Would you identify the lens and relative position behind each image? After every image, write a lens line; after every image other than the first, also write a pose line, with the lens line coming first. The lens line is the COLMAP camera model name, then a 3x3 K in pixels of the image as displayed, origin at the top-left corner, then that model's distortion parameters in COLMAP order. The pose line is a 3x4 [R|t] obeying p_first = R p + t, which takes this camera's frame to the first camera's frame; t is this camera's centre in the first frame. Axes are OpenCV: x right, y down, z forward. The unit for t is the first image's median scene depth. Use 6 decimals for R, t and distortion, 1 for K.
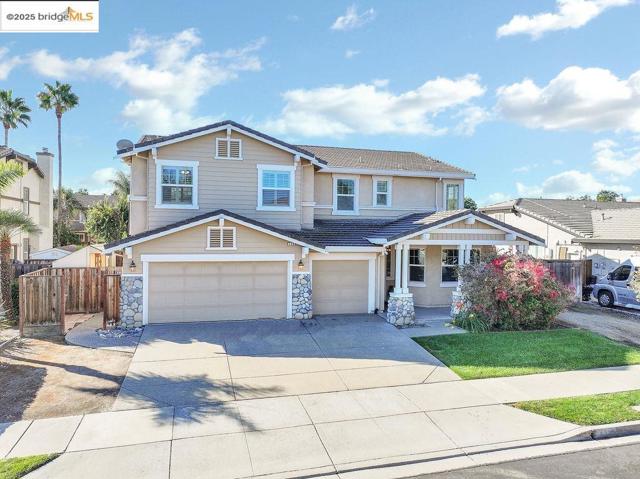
lens RADIAL K [[461.1, 0, 321.6], [0, 461.1, 236.7], [0, 0, 1]] dist [0.008191, 0.001929]
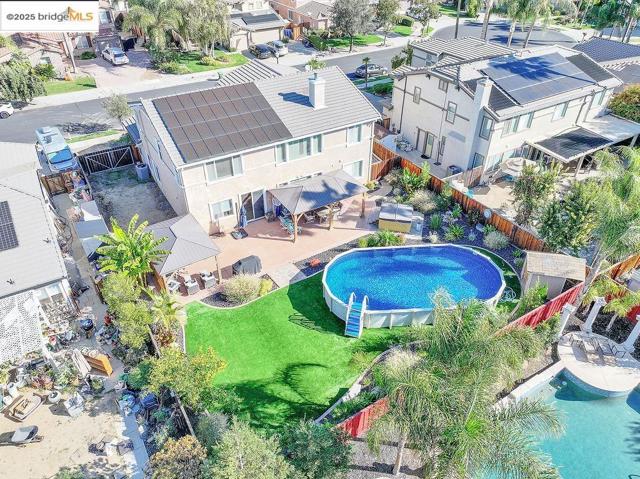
lens RADIAL K [[461.1, 0, 321.6], [0, 461.1, 236.7], [0, 0, 1]] dist [0.008191, 0.001929]
pose [[-0.960703, 0.152868, -0.231691, 0.159021], [-0.017650, 0.799358, 0.600596, -0.960520], [0.277016, 0.581084, -0.765248, 3.474152]]
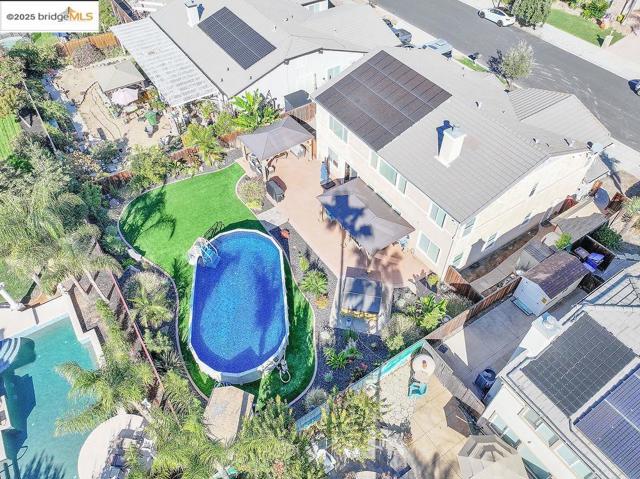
lens RADIAL K [[461.1, 0, 321.6], [0, 461.1, 236.7], [0, 0, 1]] dist [0.008191, 0.001929]
pose [[-0.308541, -0.717879, 0.624061, -1.428912], [0.005078, 0.654818, 0.755770, -1.266225], [-0.951197, 0.236355, -0.198393, 2.444166]]
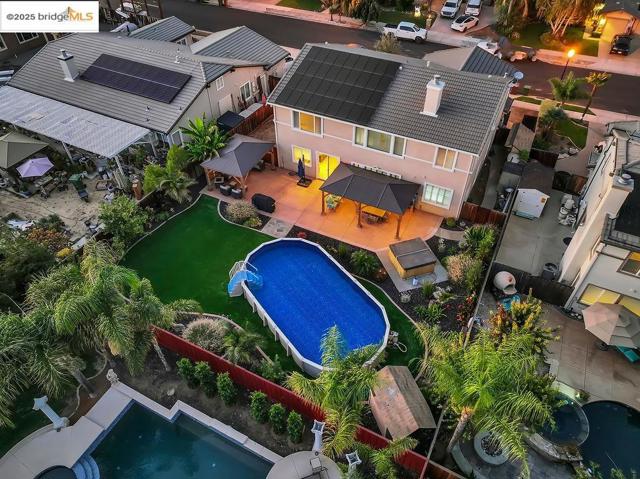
lens RADIAL K [[449.8, 0, 321.4], [0, 449.8, 238.0], [0, 0, 1]] dist [-0.006942, 0.027700]
pose [[-0.734322, -0.473034, 0.486838, -1.135922], [0.004395, 0.713873, 0.700261, -1.100641], [-0.678788, 0.516357, -0.522133, 3.096698]]
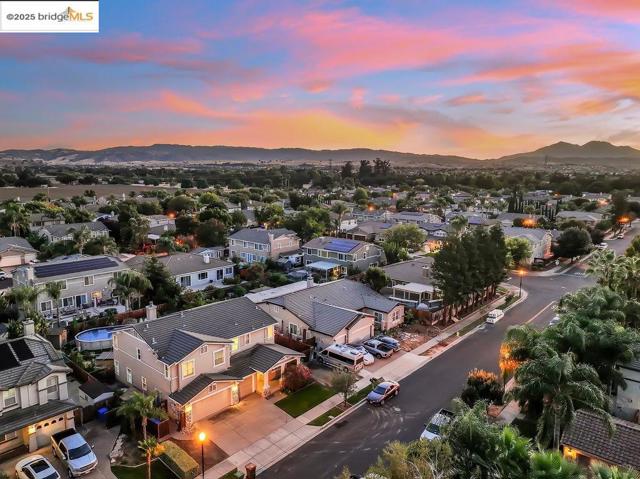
lens RADIAL K [[449.8, 0, 321.4], [0, 449.8, 238.0], [0, 0, 1]] dist [-0.006942, 0.027700]
pose [[0.837453, -0.088758, 0.539254, -1.010139], [0.006738, 0.988325, 0.152209, -1.268401], [-0.546468, -0.123835, 0.828274, -1.510039]]
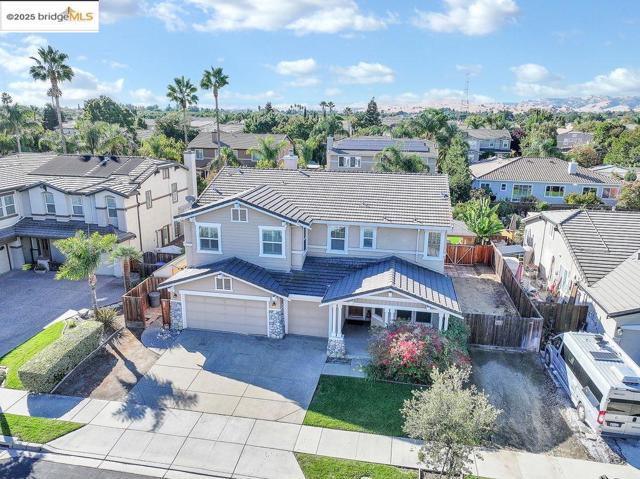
lens RADIAL K [[461.1, 0, 321.6], [0, 461.1, 236.7], [0, 0, 1]] dist [0.008191, 0.001929]
pose [[0.900236, 0.115444, -0.419819, 0.663537], [-0.007190, 0.968019, 0.250774, -0.503776], [0.435343, -0.222737, 0.872275, -0.167438]]
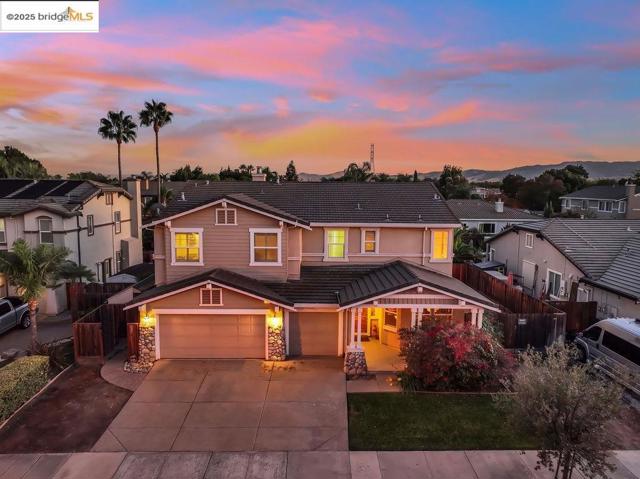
lens RADIAL K [[449.8, 0, 321.4], [0, 449.8, 238.0], [0, 0, 1]] dist [-0.006942, 0.027700]
pose [[0.967610, 0.029238, -0.250750, 0.357104], [-0.002339, 0.994266, 0.106908, -0.271227], [0.252438, -0.102858, 0.962131, -0.097950]]
